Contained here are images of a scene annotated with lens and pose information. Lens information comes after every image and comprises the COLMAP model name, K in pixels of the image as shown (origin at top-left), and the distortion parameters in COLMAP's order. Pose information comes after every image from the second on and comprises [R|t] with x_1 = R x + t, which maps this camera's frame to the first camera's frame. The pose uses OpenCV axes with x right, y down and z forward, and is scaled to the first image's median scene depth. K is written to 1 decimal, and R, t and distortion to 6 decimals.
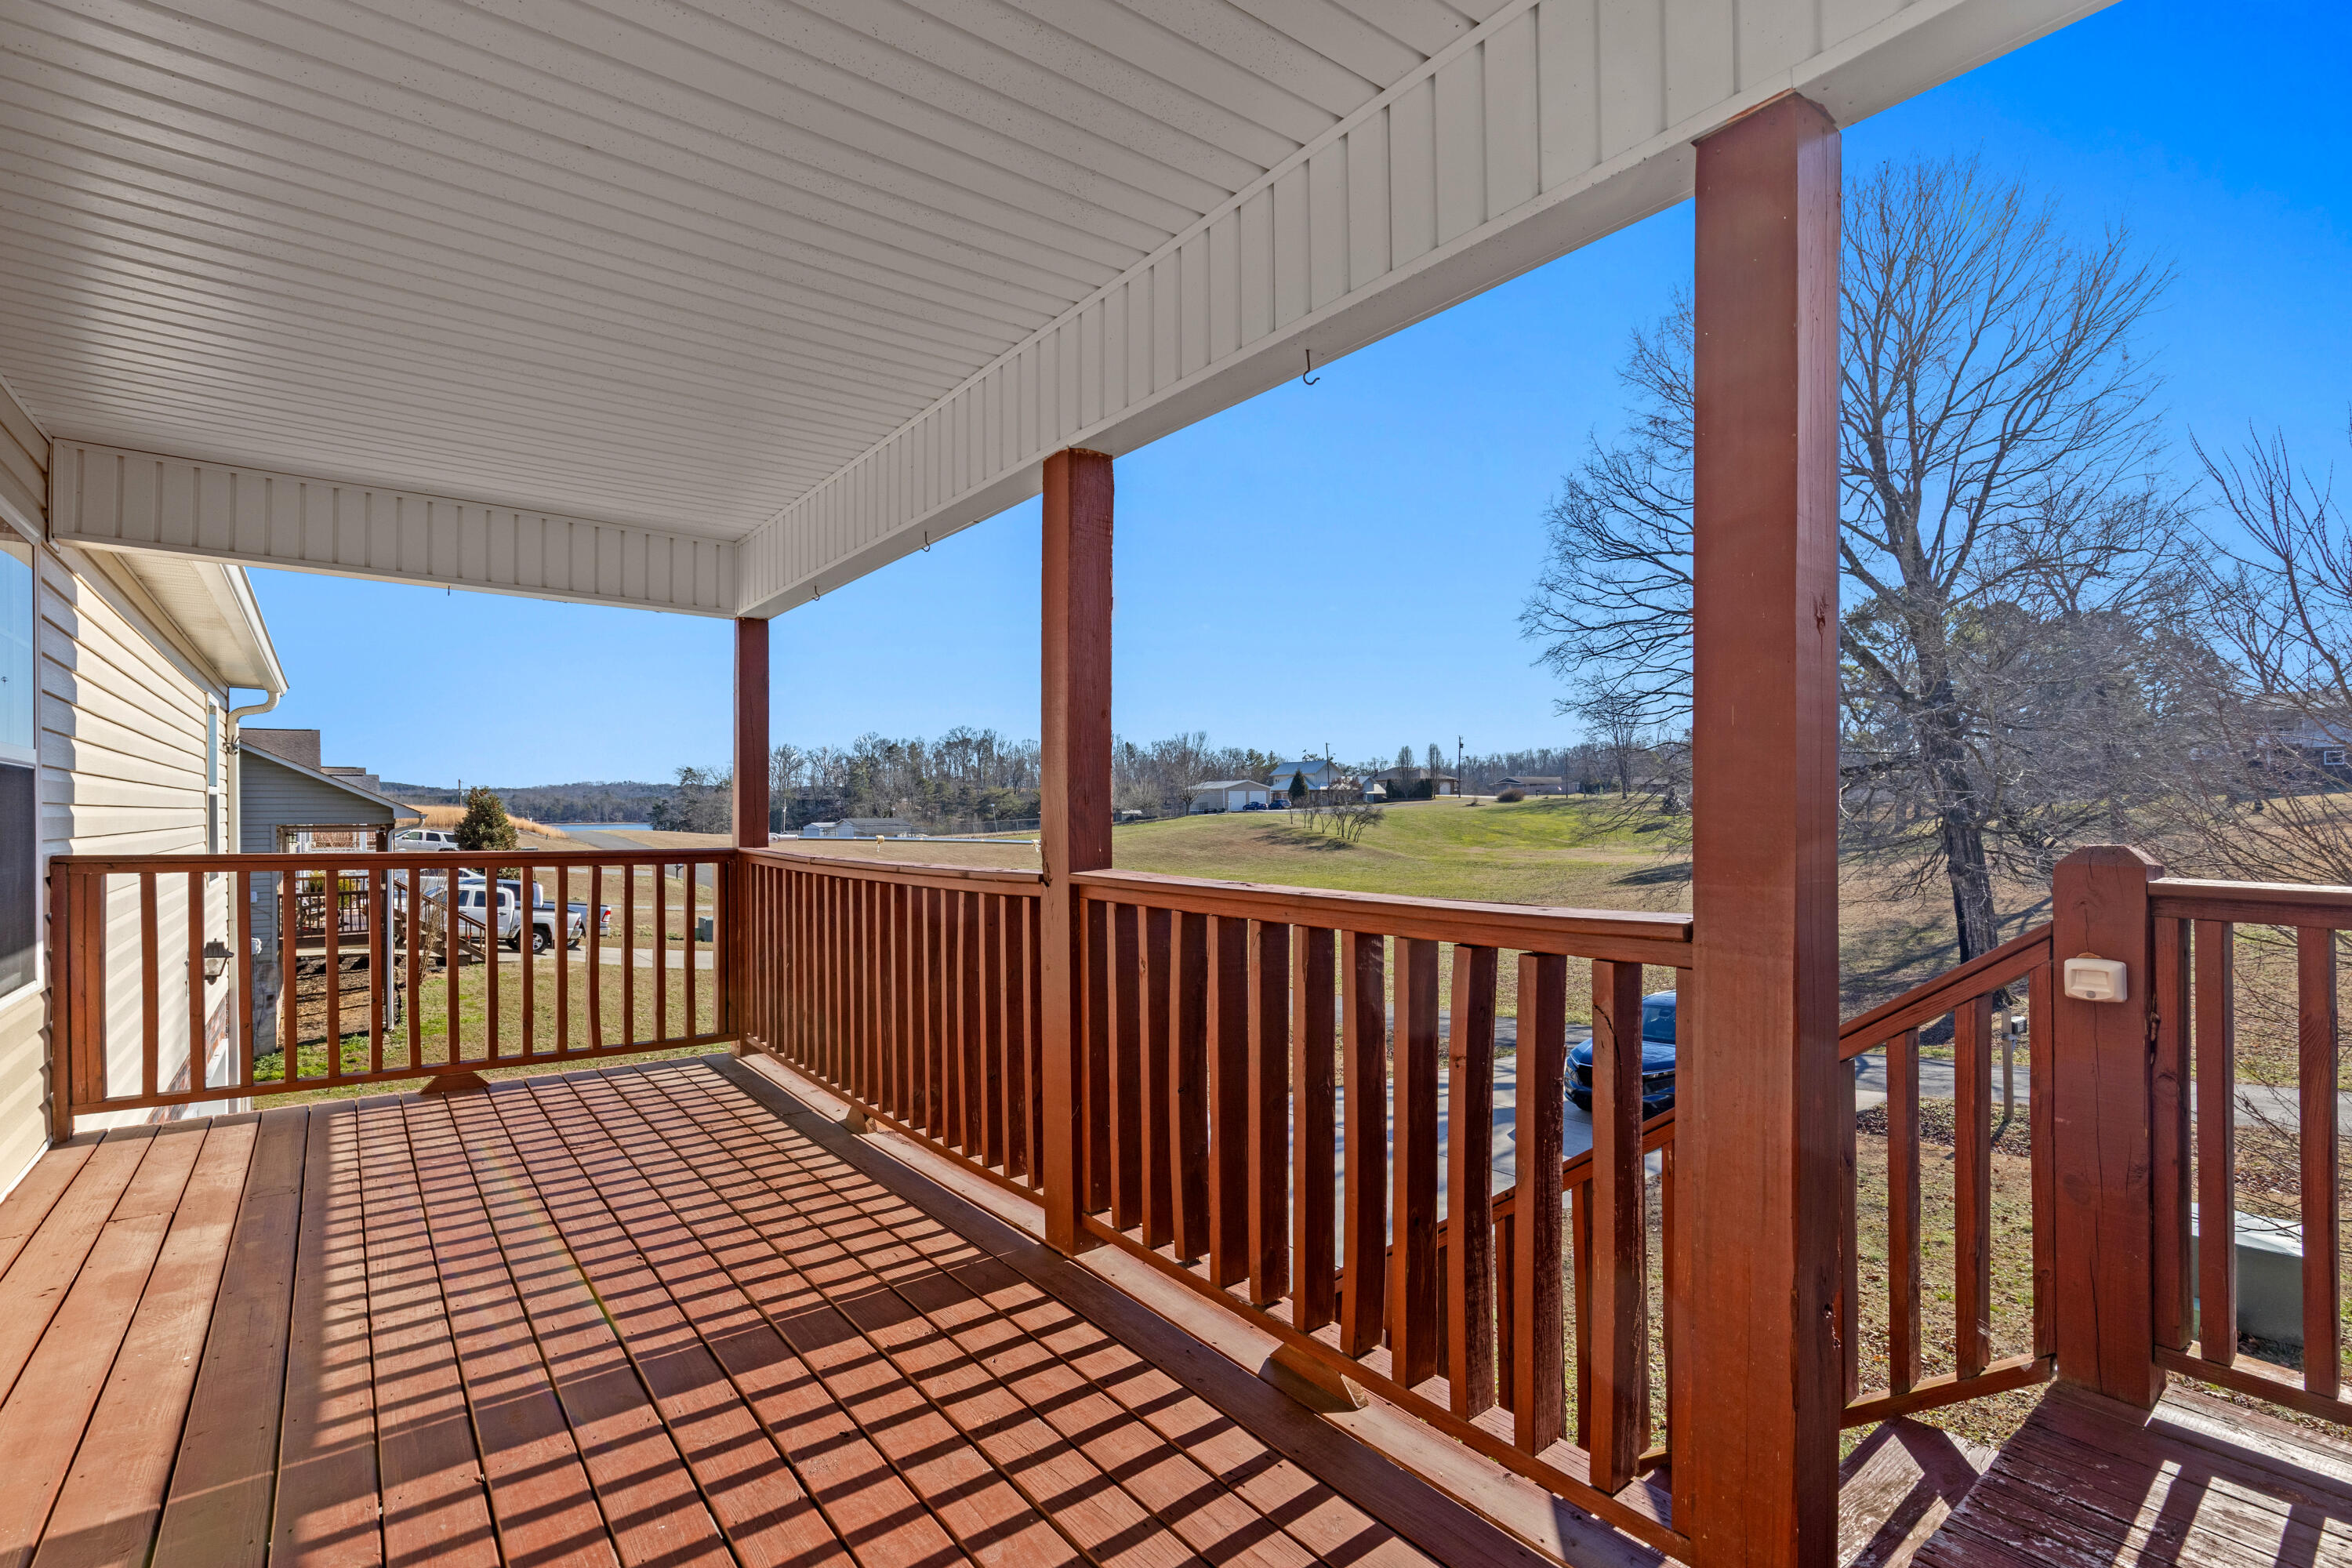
lens RADIAL K [[1068.4, 0, 1107.8], [0, 1068.4, 793.0], [0, 0, 1]] dist [-0.000675, -0.000913]
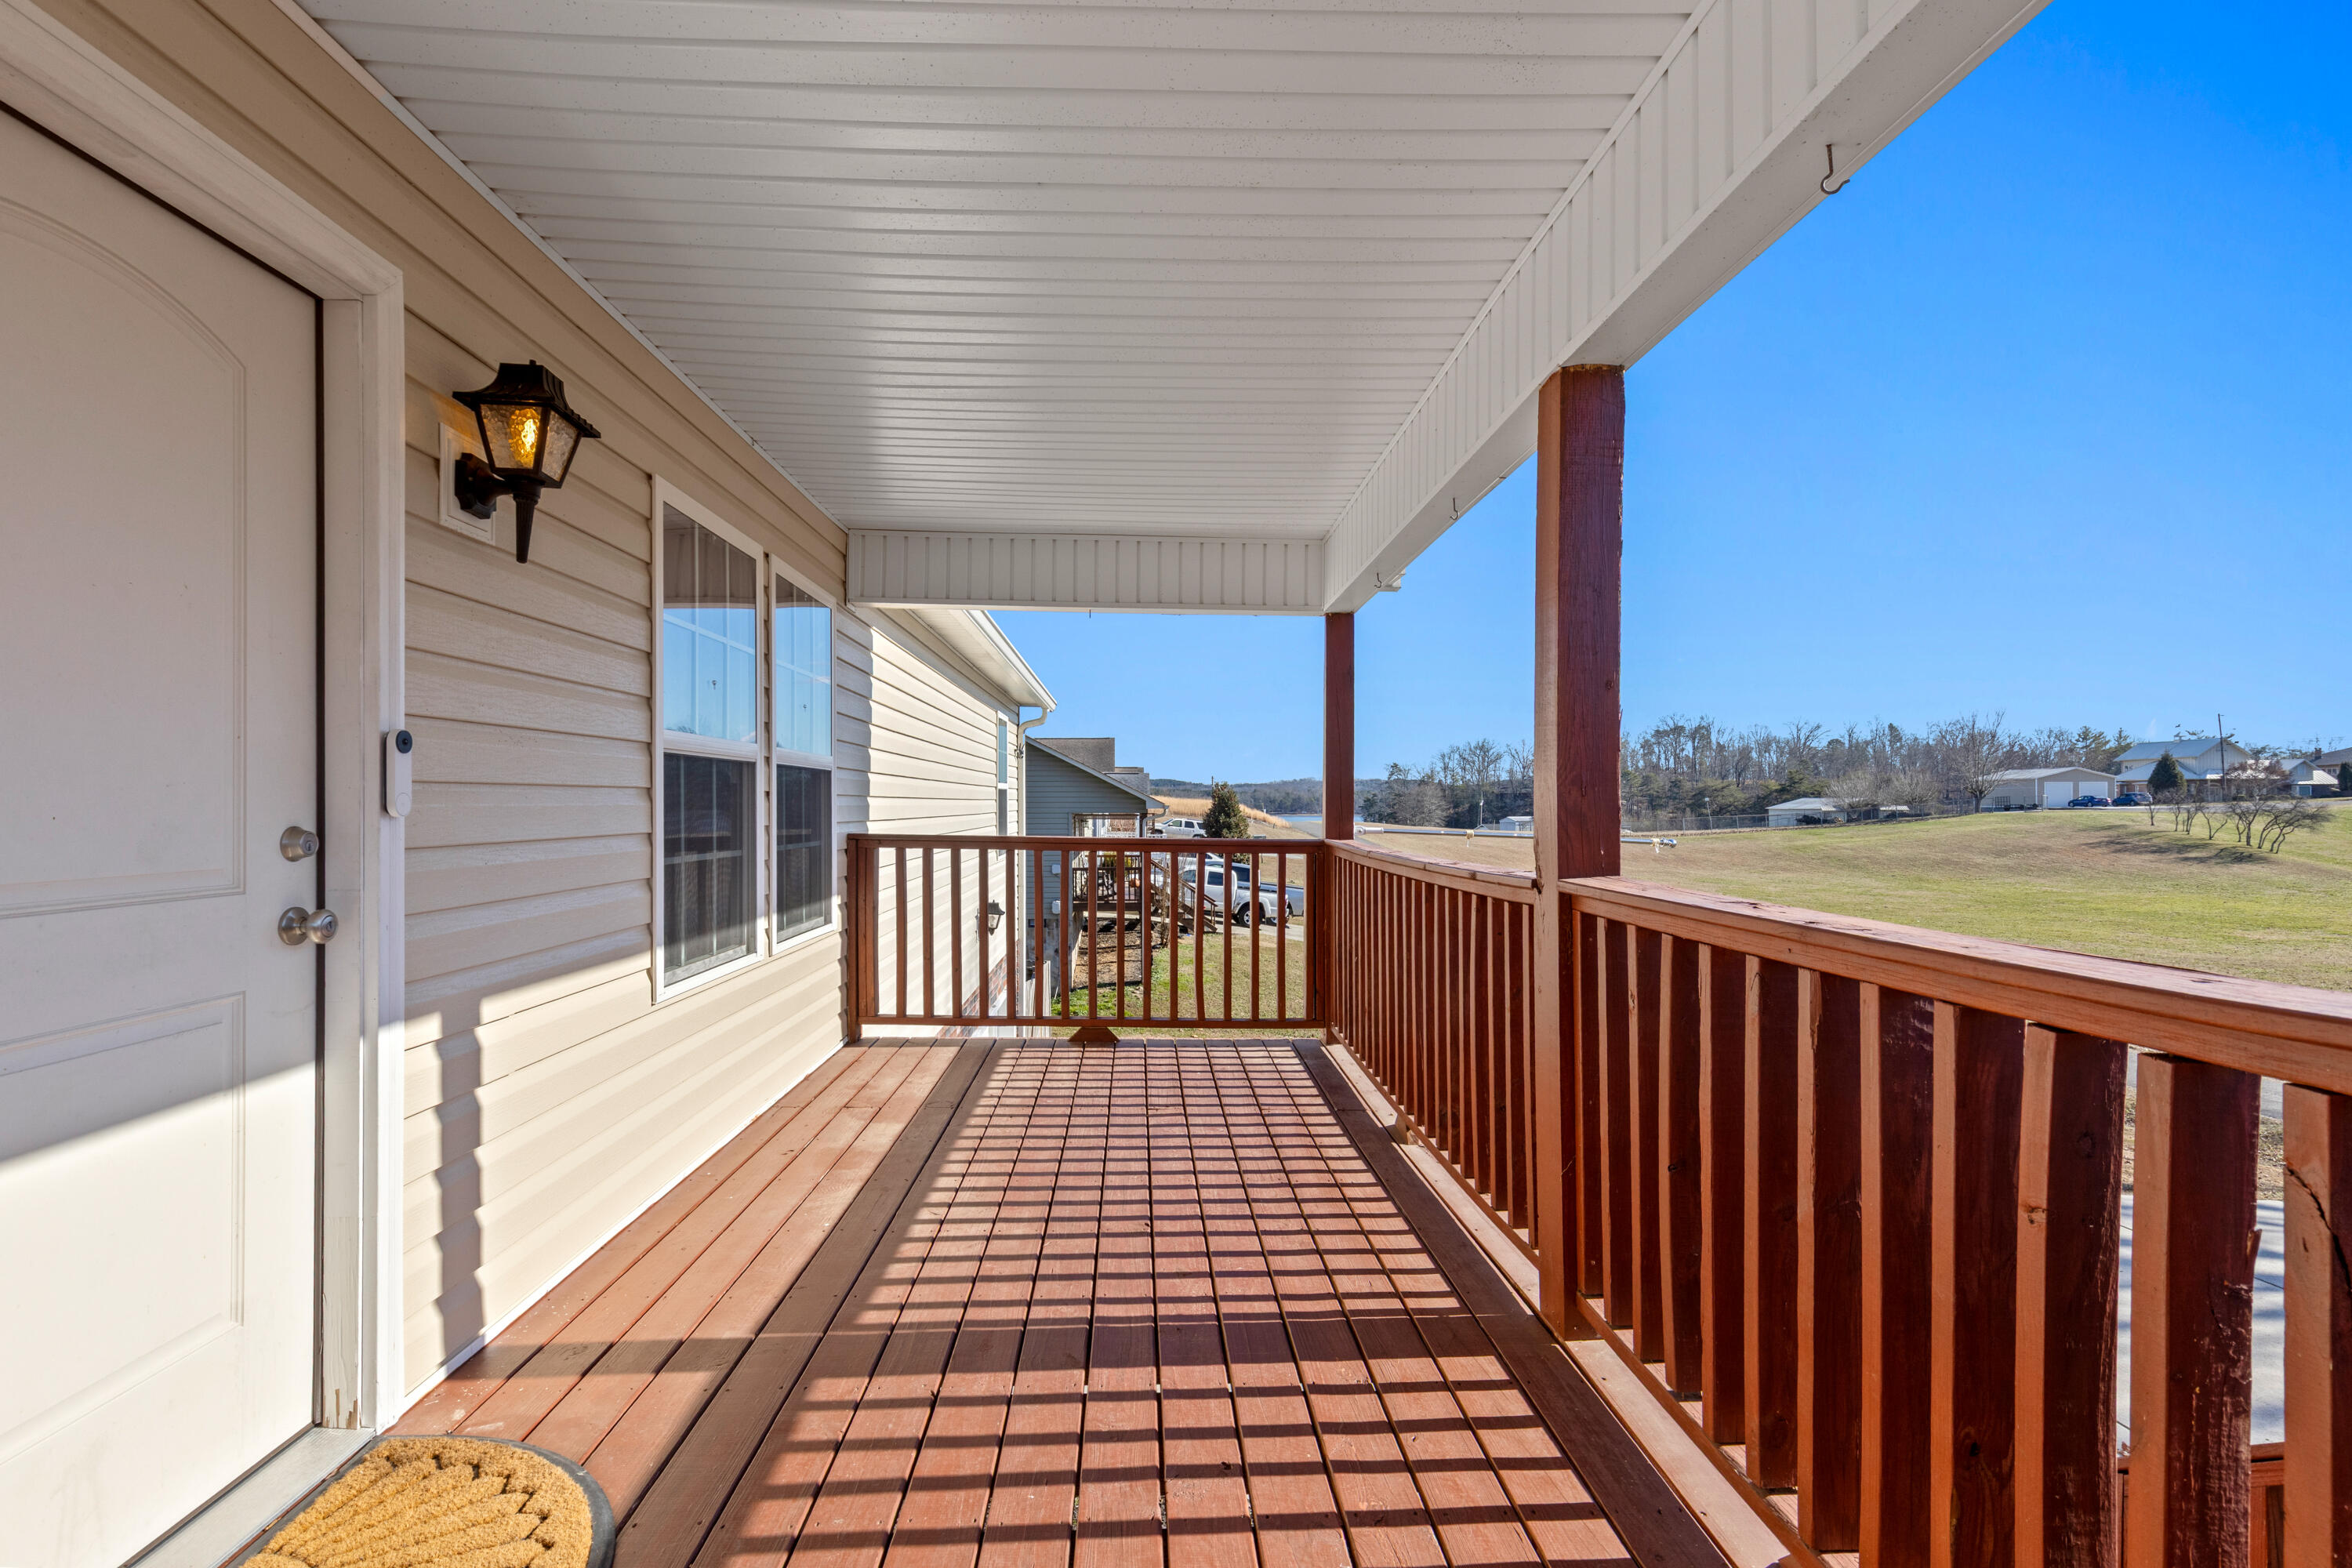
lens RADIAL K [[1057.4, 0, 1169.8], [0, 1057.4, 792.0], [0, 0, 1]] dist [0.004406, -0.001013]
pose [[0.831775, -0.001030, -0.555112, 0.105852], [0.003749, 0.999986, 0.003763, 0.001601], [0.555101, -0.005212, 0.831767, 0.091615]]
